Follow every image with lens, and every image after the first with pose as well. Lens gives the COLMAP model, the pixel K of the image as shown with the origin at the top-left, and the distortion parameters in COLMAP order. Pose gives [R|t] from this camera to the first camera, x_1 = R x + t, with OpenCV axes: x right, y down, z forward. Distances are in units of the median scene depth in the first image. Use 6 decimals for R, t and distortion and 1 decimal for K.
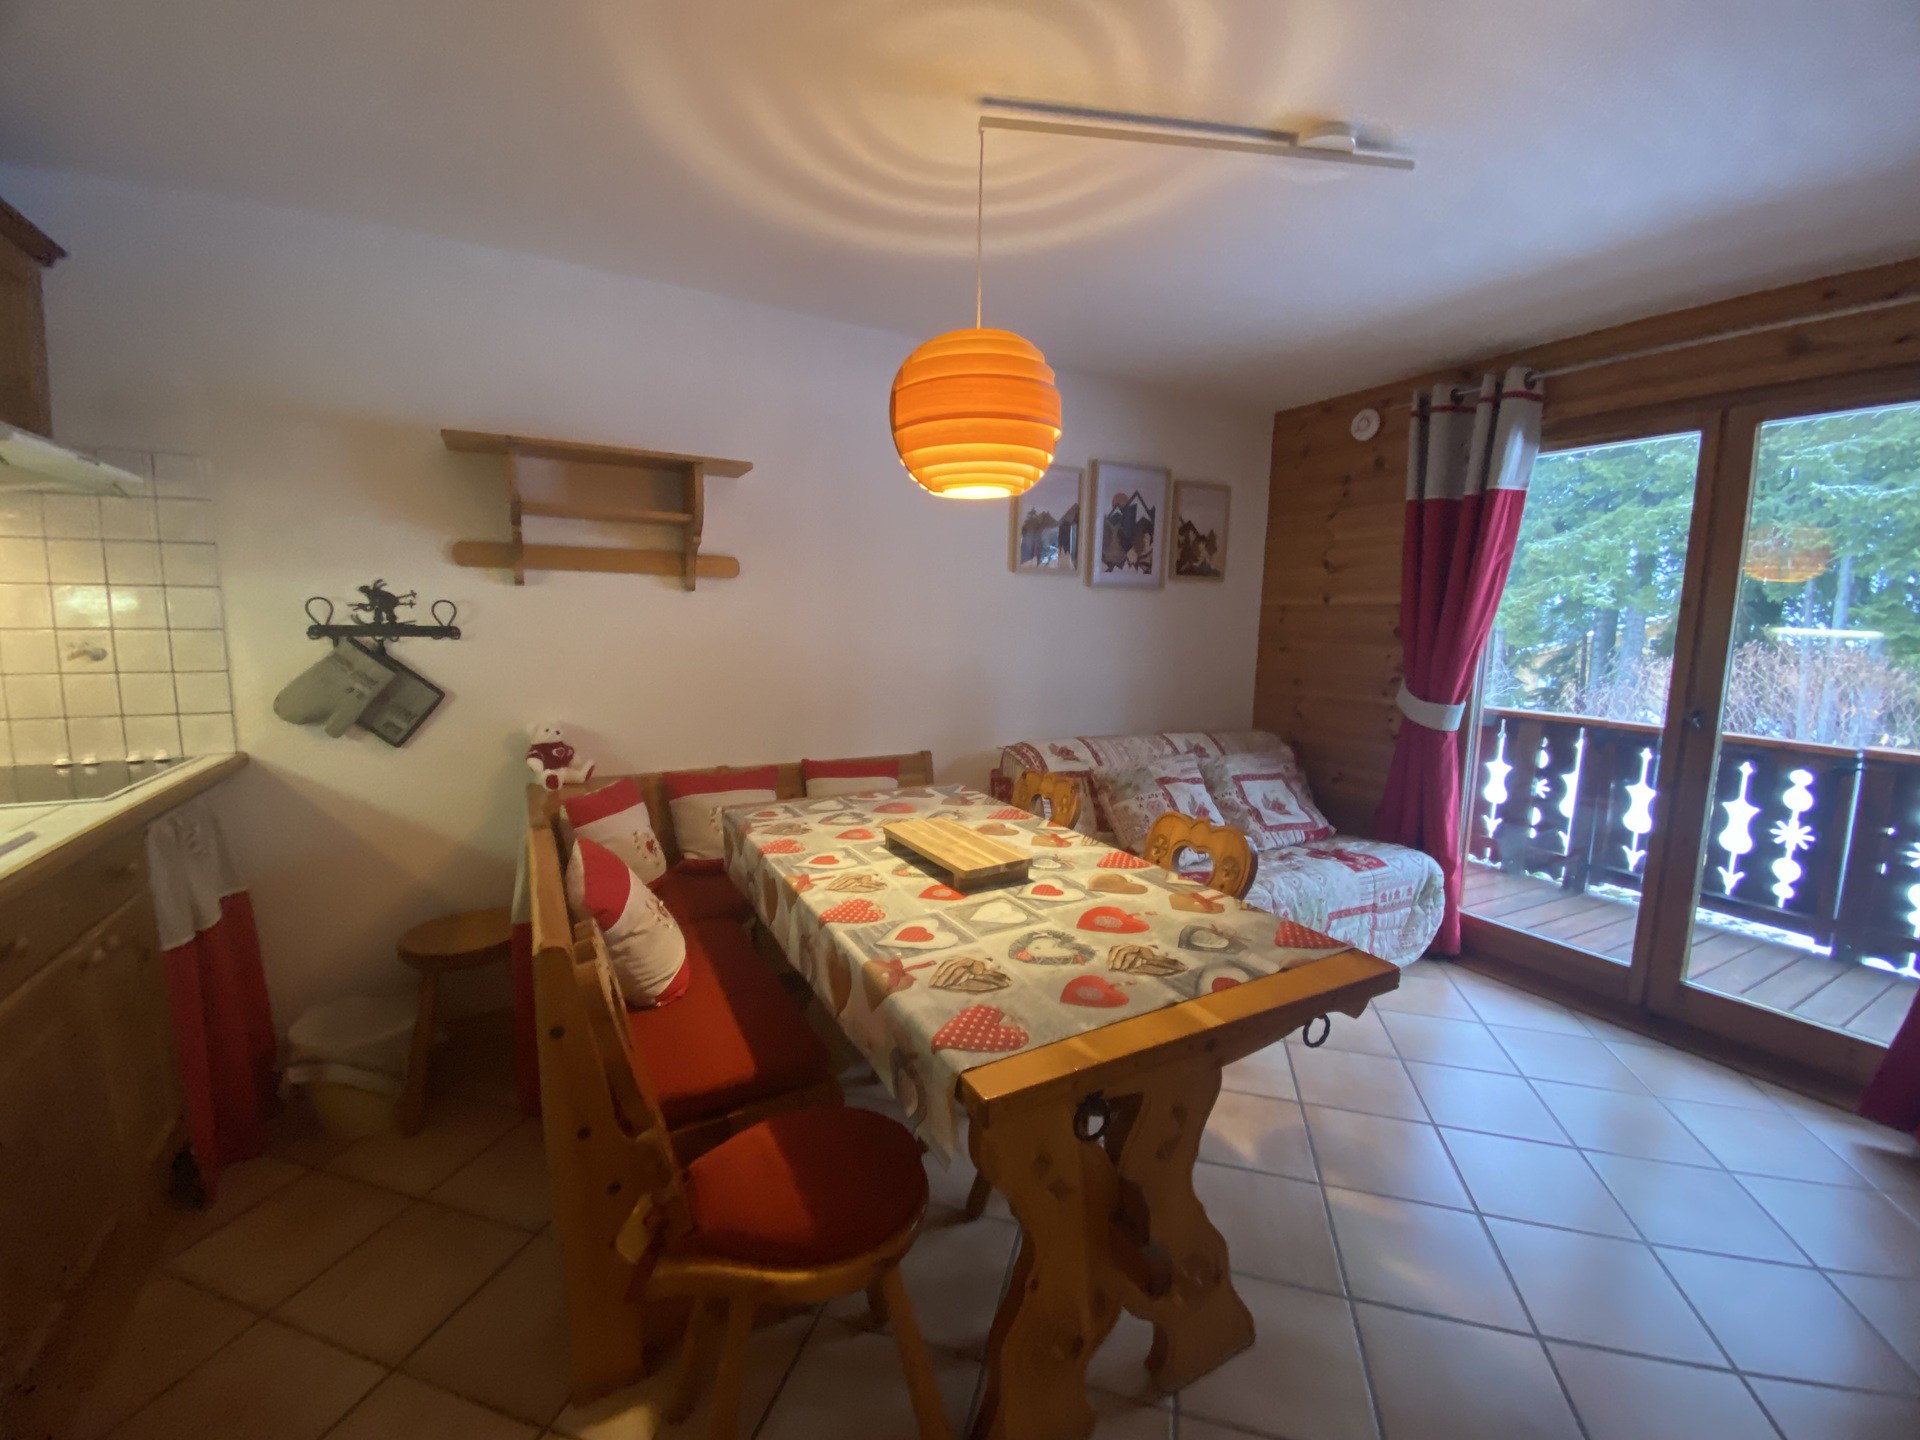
lens RADIAL K [[776.9, 0, 960.0], [0, 776.9, 720.0], [0, 0, 1]] dist [0.000904, 0.000025]
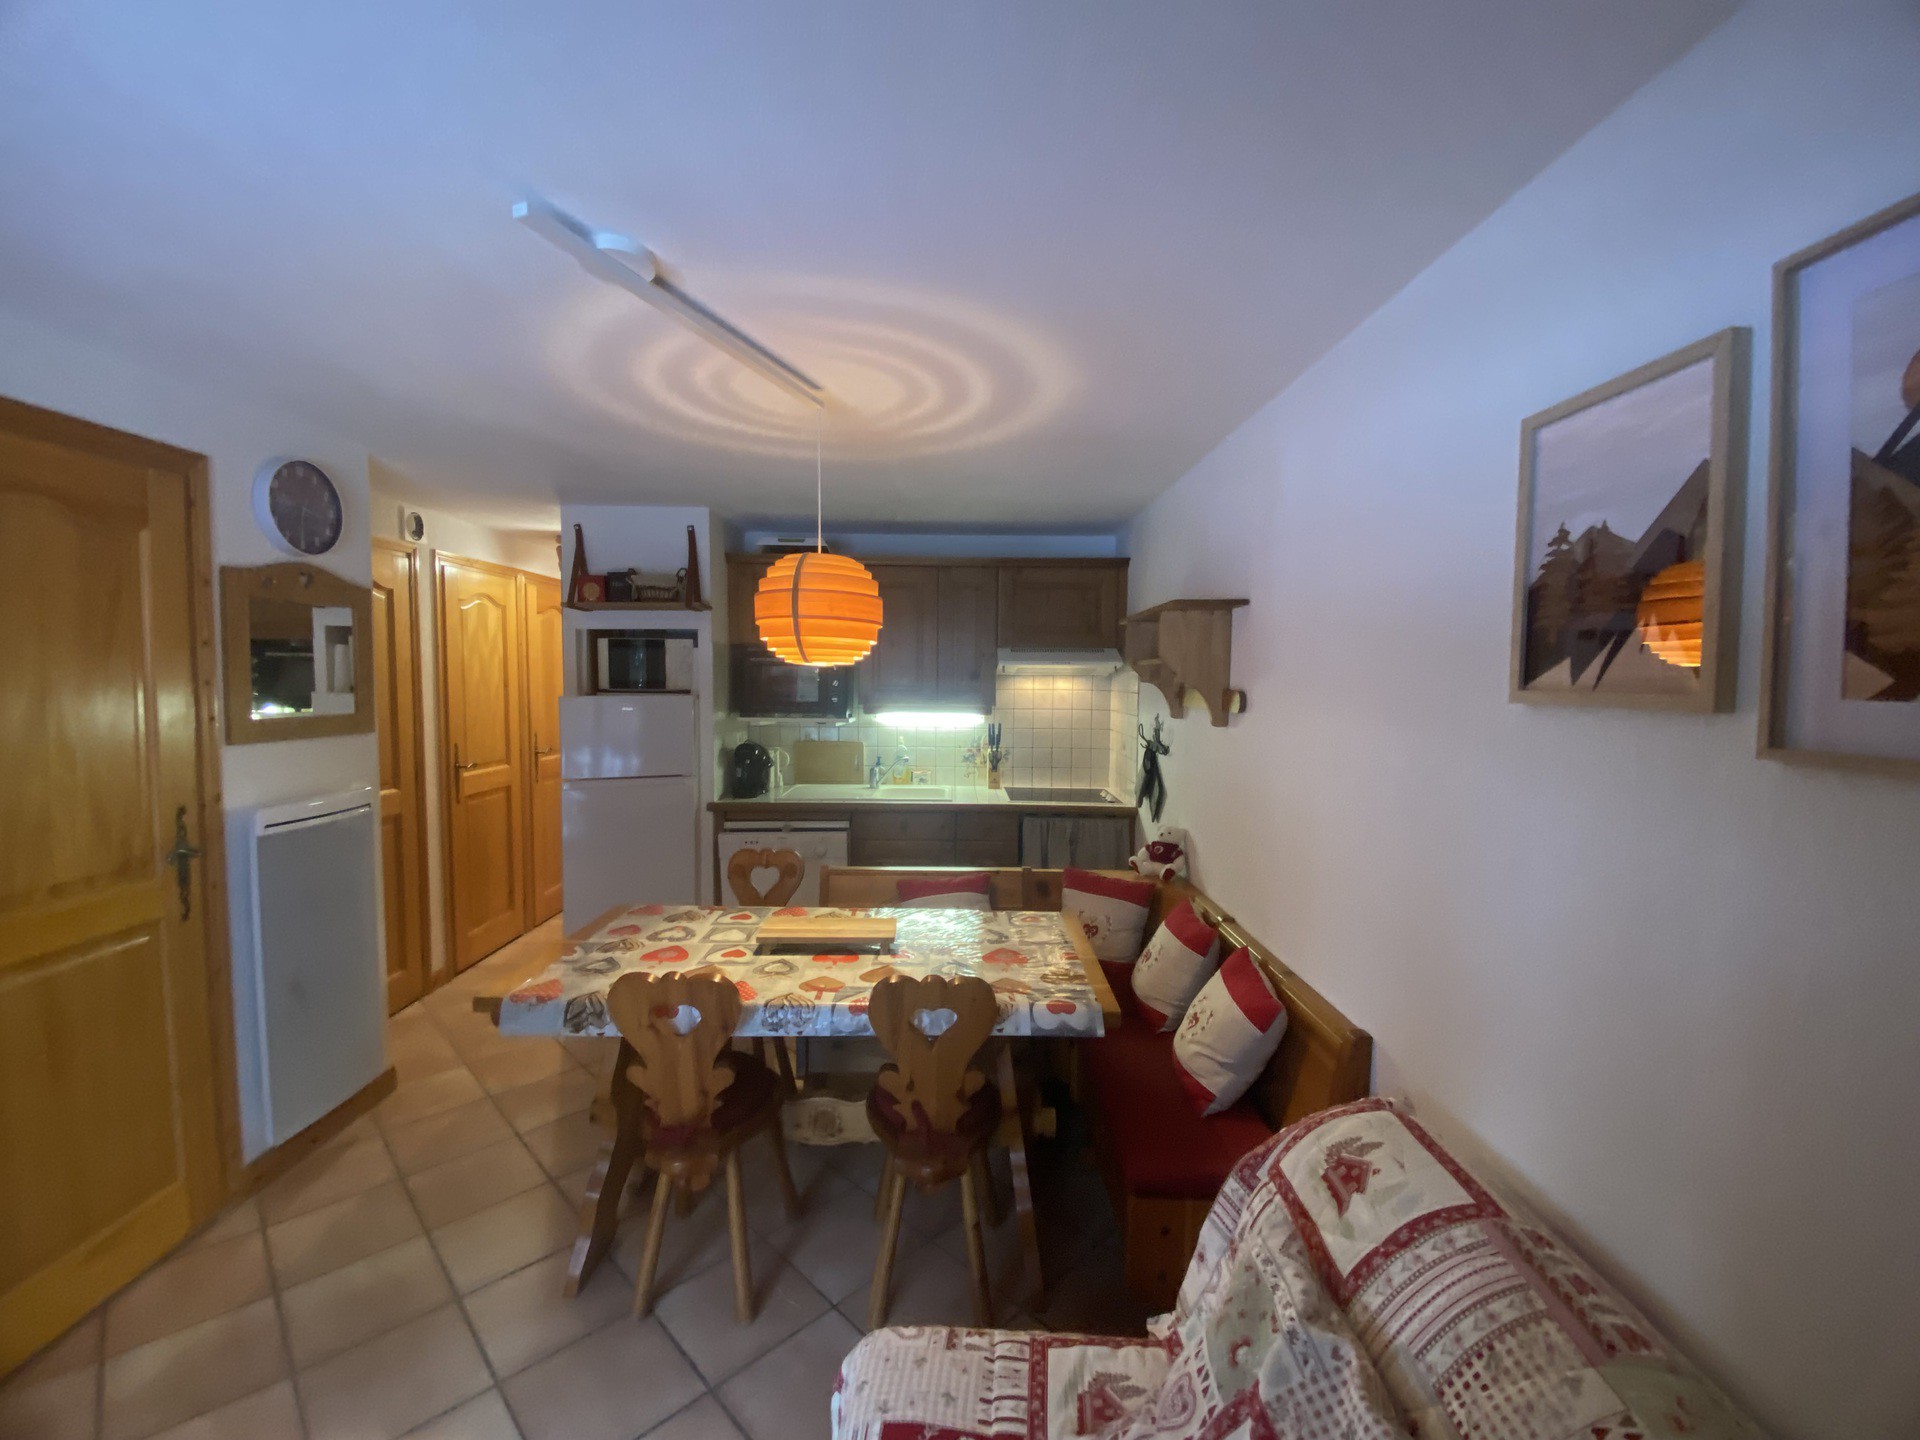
lens RADIAL K [[765.3, 0, 960.0], [0, 765.3, 720.0], [0, 0, 1]] dist [0.000343, -0.000026]
pose [[-0.488620, 0.022398, -0.872209, 1.194371], [-0.131589, 0.986344, 0.099047, -0.411287], [0.862516, 0.163169, -0.479000, 2.114332]]
